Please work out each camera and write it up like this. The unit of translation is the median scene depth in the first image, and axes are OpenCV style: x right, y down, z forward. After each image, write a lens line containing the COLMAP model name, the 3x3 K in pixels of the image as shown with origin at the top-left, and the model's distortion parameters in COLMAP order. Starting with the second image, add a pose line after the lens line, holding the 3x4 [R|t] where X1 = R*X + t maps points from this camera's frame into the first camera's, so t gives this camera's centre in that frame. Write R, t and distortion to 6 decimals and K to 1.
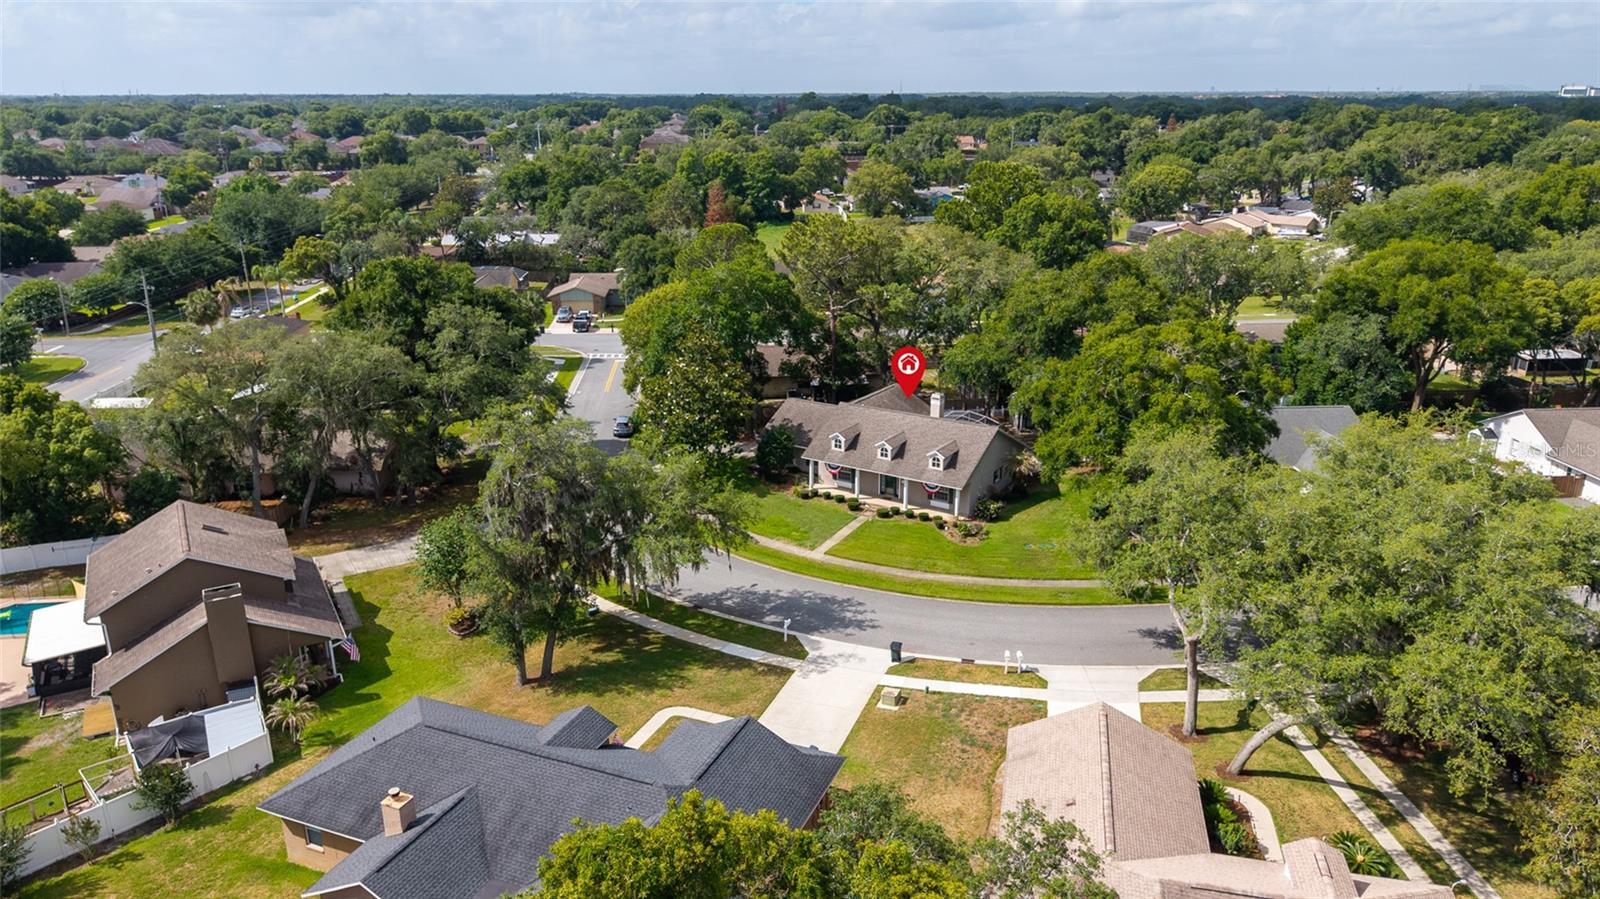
lens RADIAL K [[1122.7, 0, 800.0], [0, 1122.7, 449.5], [0, 0, 1]] dist [0.002980, -0.032928]
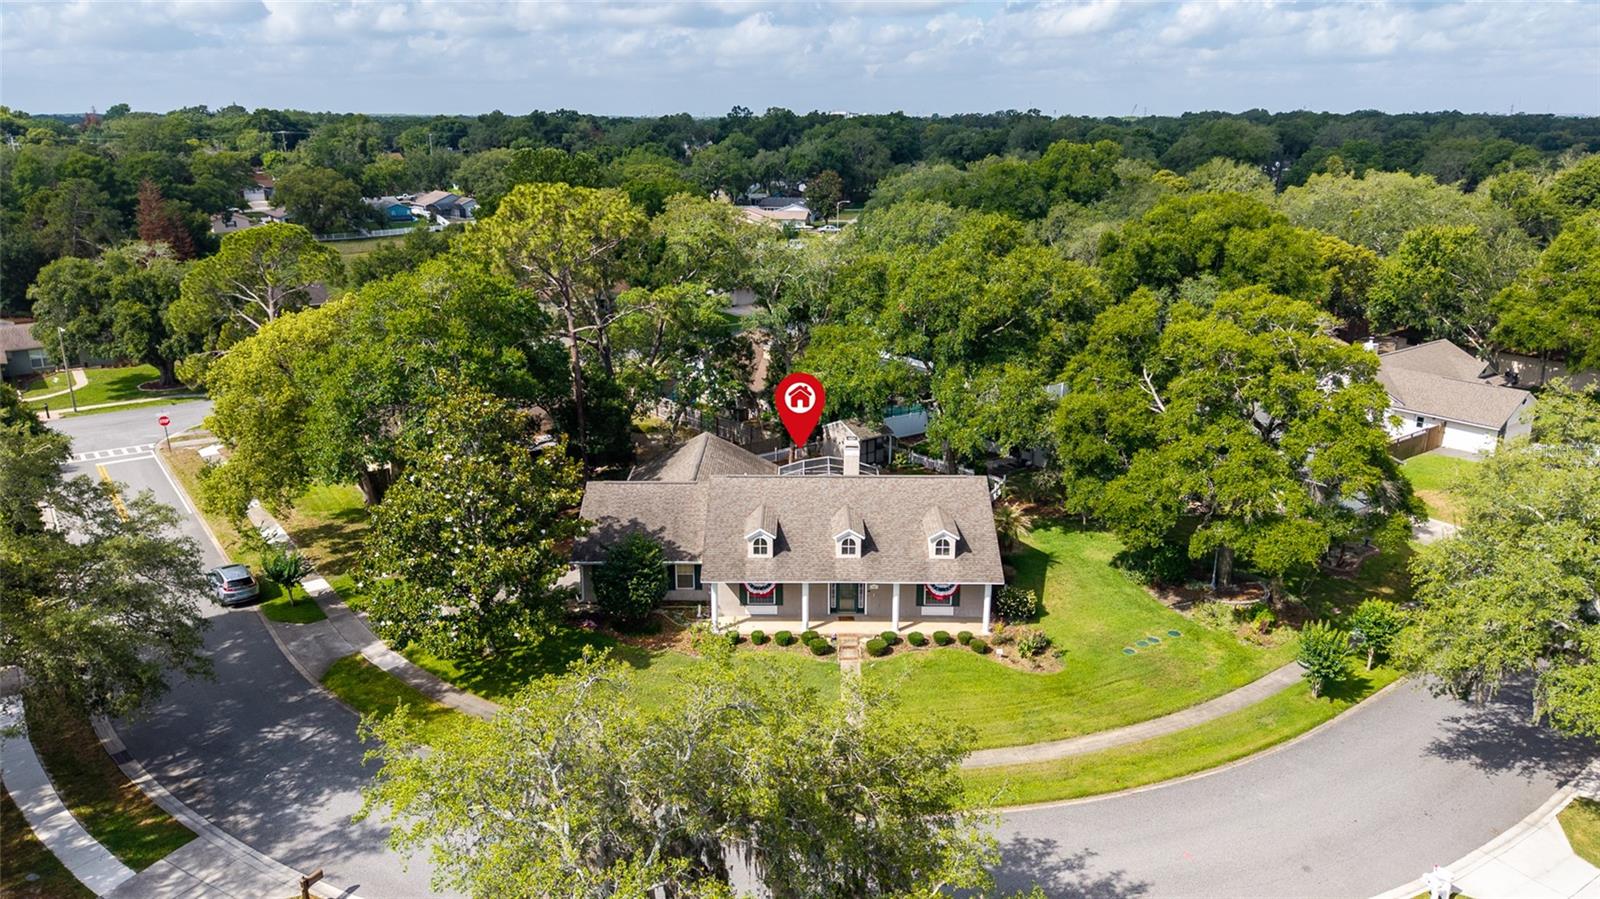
lens RADIAL K [[1083.7, 0, 800.0], [0, 1083.7, 449.5], [0, 0, 1]] dist [0.002492, 0.000082]
pose [[0.837248, -0.152358, 0.525169, -0.244805], [0.159685, 0.986660, 0.031665, -0.071918], [-0.522988, 0.057350, 0.850408, 0.505164]]
